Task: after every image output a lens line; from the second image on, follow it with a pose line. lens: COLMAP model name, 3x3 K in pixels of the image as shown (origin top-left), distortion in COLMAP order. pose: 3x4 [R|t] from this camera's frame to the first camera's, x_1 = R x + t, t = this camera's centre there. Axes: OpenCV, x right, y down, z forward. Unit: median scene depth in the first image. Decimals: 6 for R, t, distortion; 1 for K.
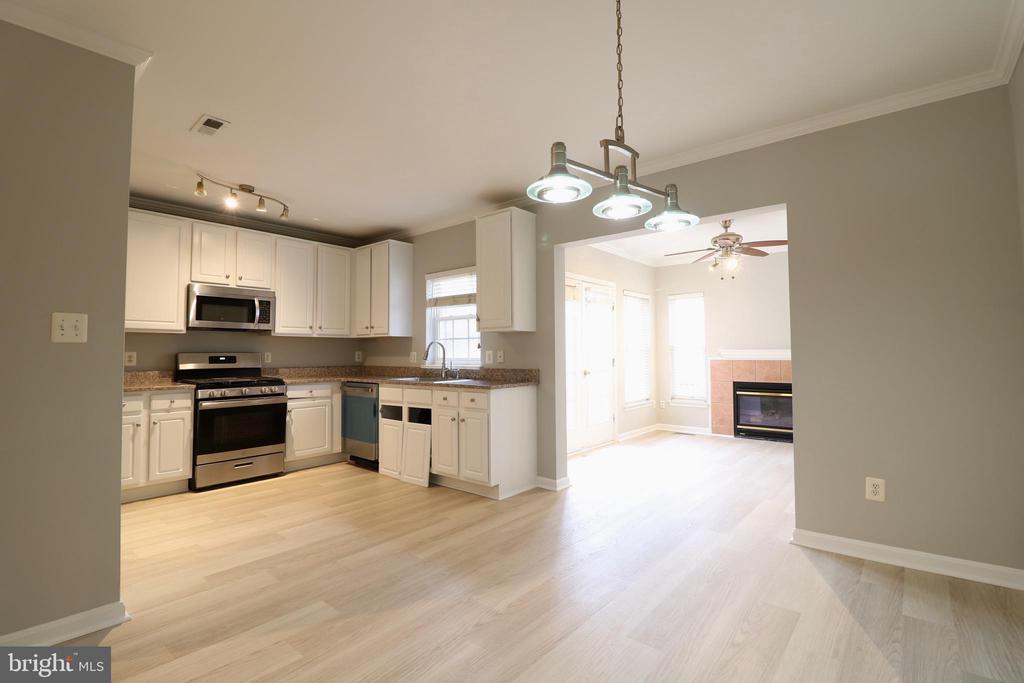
lens RADIAL K [[472.8, 0, 510.5], [0, 472.8, 336.1], [0, 0, 1]] dist [-0.005217, -0.009758]
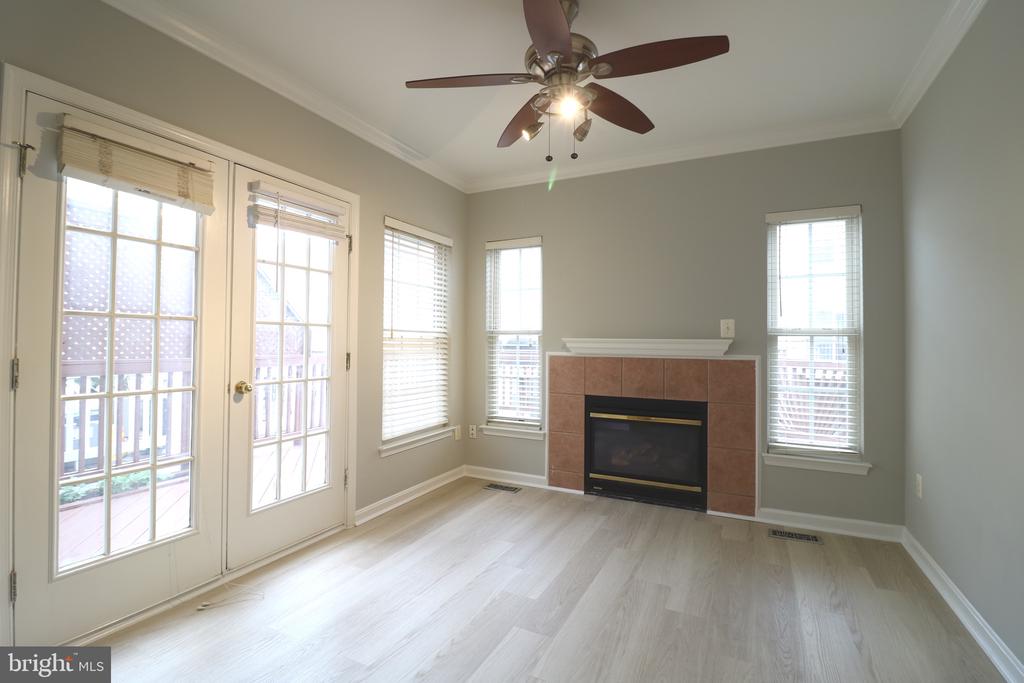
lens RADIAL K [[472.8, 0, 508.1], [0, 472.8, 341.7], [0, 0, 1]] dist [-0.005217, -0.009758]
pose [[0.972605, 0.011949, 0.232155, 0.413742], [-0.019704, 0.999322, 0.031114, 0.028484], [-0.231626, -0.034836, 0.972181, 0.784229]]
